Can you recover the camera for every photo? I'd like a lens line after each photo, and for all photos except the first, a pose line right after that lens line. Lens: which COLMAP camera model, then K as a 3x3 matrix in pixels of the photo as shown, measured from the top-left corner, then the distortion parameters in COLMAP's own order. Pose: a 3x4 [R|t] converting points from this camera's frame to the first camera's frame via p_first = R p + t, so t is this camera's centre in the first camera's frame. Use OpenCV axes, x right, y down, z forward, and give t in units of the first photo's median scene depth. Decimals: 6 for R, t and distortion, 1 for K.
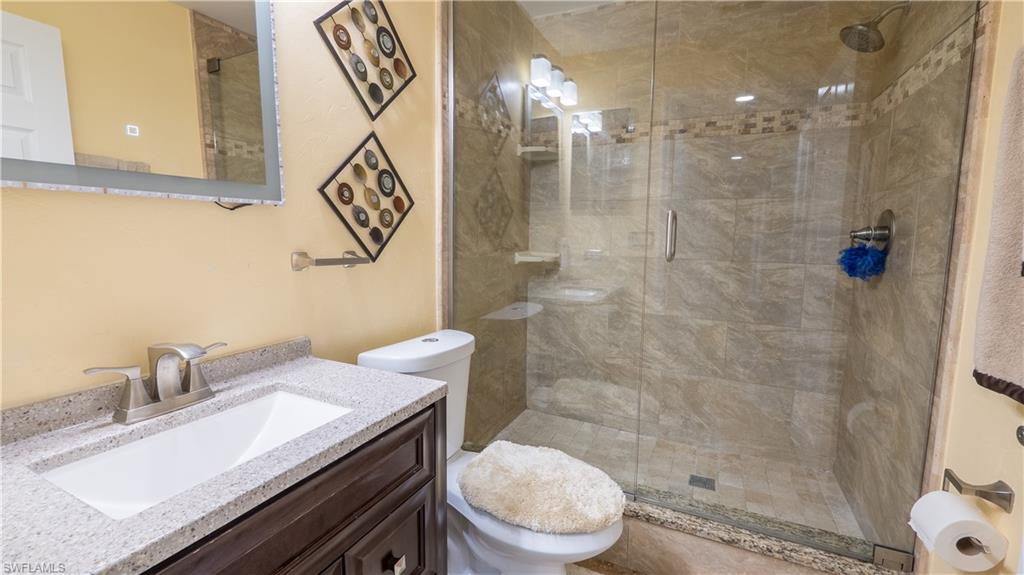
lens RADIAL K [[432.3, 0, 510.1], [0, 432.3, 287.3], [0, 0, 1]] dist [-0.007577, 0.000115]
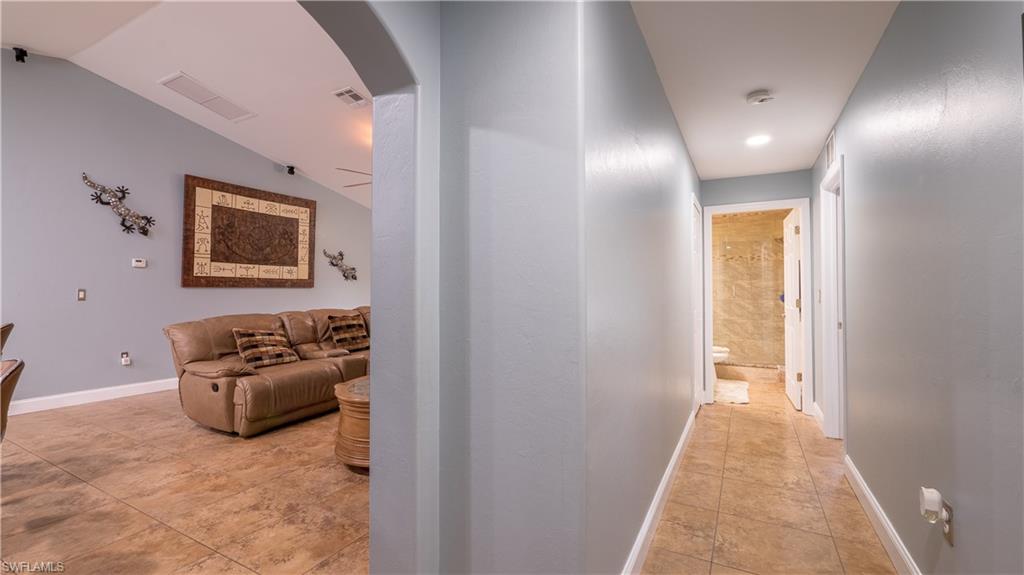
lens RADIAL K [[432.3, 0, 515.2], [0, 432.3, 284.1], [0, 0, 1]] dist [-0.007577, 0.000115]
pose [[0.999106, -0.014979, -0.039545, -0.953858], [0.009500, 0.990763, -0.135269, 0.213729], [0.041206, 0.134772, 0.990019, -1.951945]]
